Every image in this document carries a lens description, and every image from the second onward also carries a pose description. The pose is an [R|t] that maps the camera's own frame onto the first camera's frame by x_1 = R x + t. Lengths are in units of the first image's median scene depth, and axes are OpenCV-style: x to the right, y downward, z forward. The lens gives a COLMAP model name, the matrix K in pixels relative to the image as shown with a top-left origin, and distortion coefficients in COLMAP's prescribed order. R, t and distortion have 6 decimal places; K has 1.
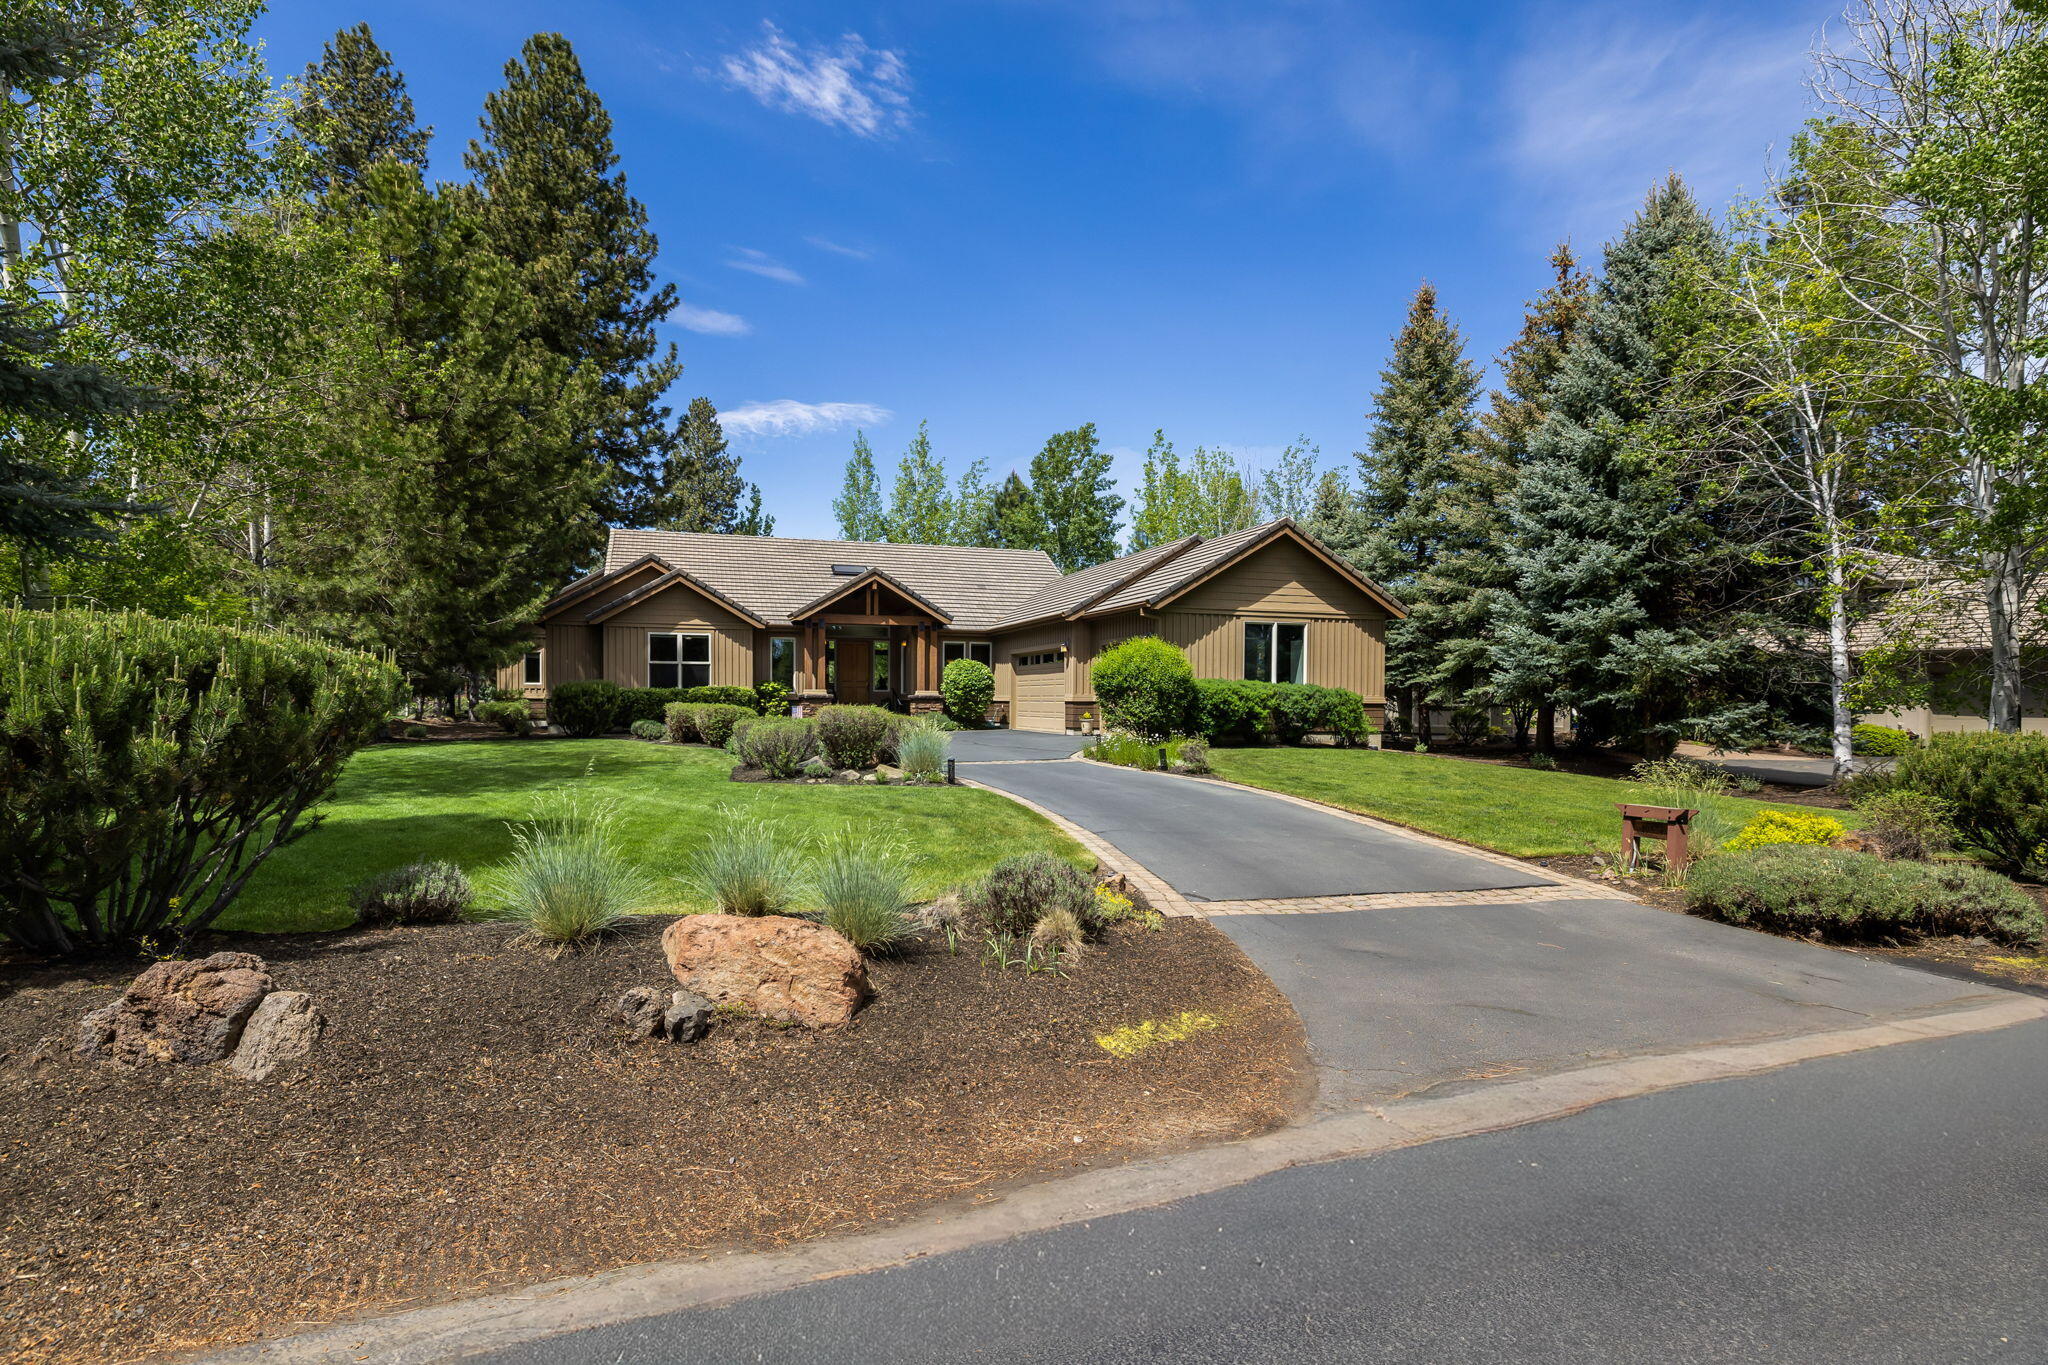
lens RADIAL K [[924.4, 0, 1018.3], [0, 924.4, 691.3], [0, 0, 1]] dist [0.002144, 0.000188]
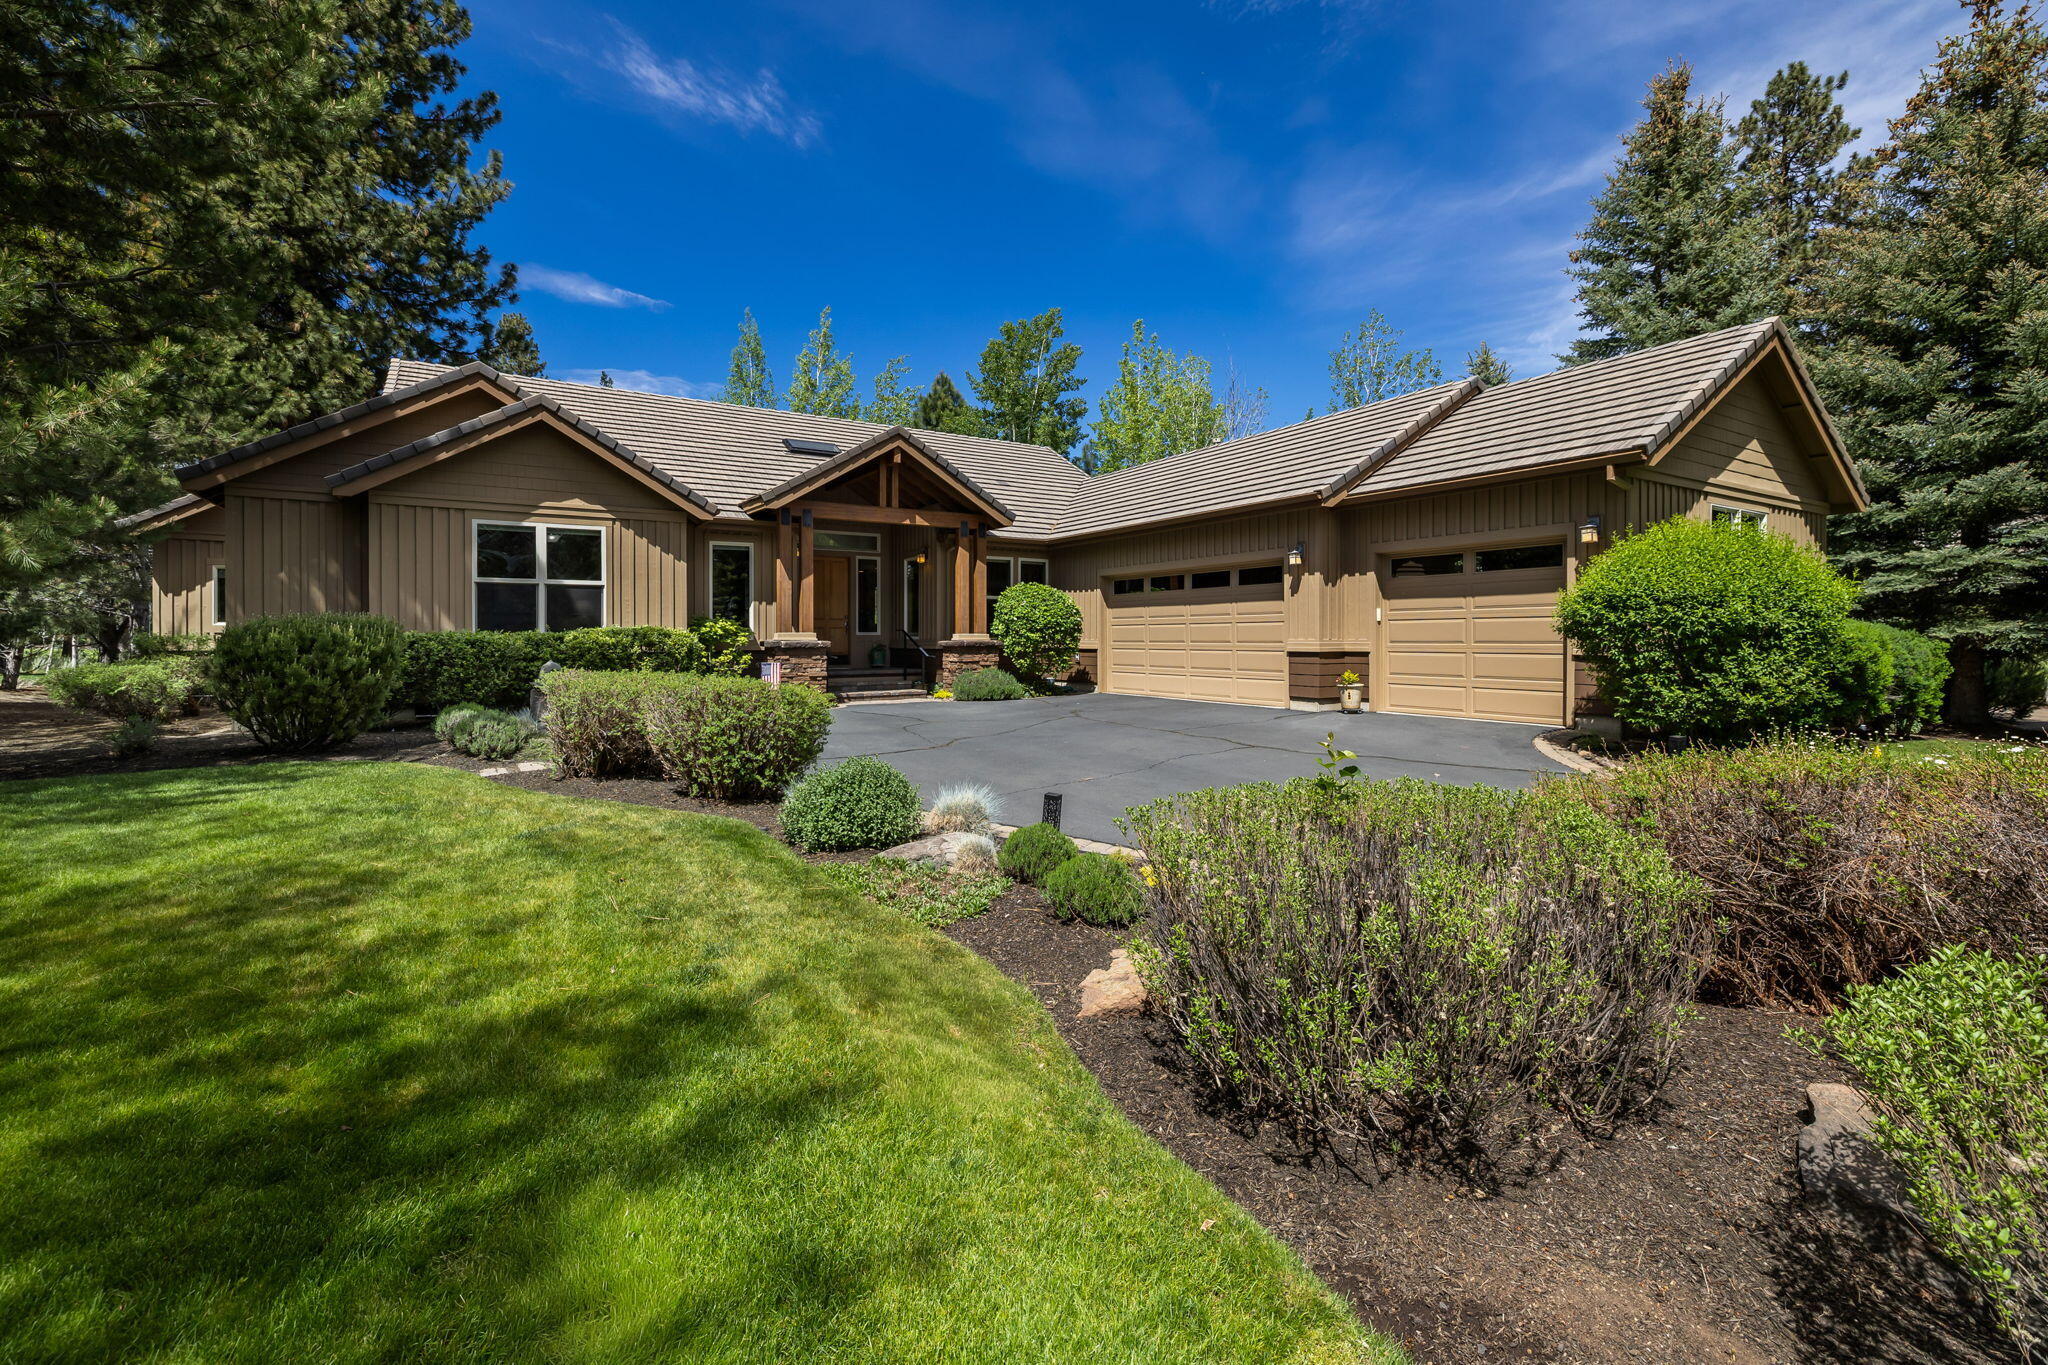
lens RADIAL K [[865.2, 0, 1042.9], [0, 865.2, 627.6], [0, 0, 1]] dist [-0.000062, 0.000763]
pose [[0.975673, -0.003839, 0.219199, -0.186117], [0.004778, 0.999982, -0.003752, -0.002405], [-0.219181, 0.004709, 0.975673, 0.438548]]
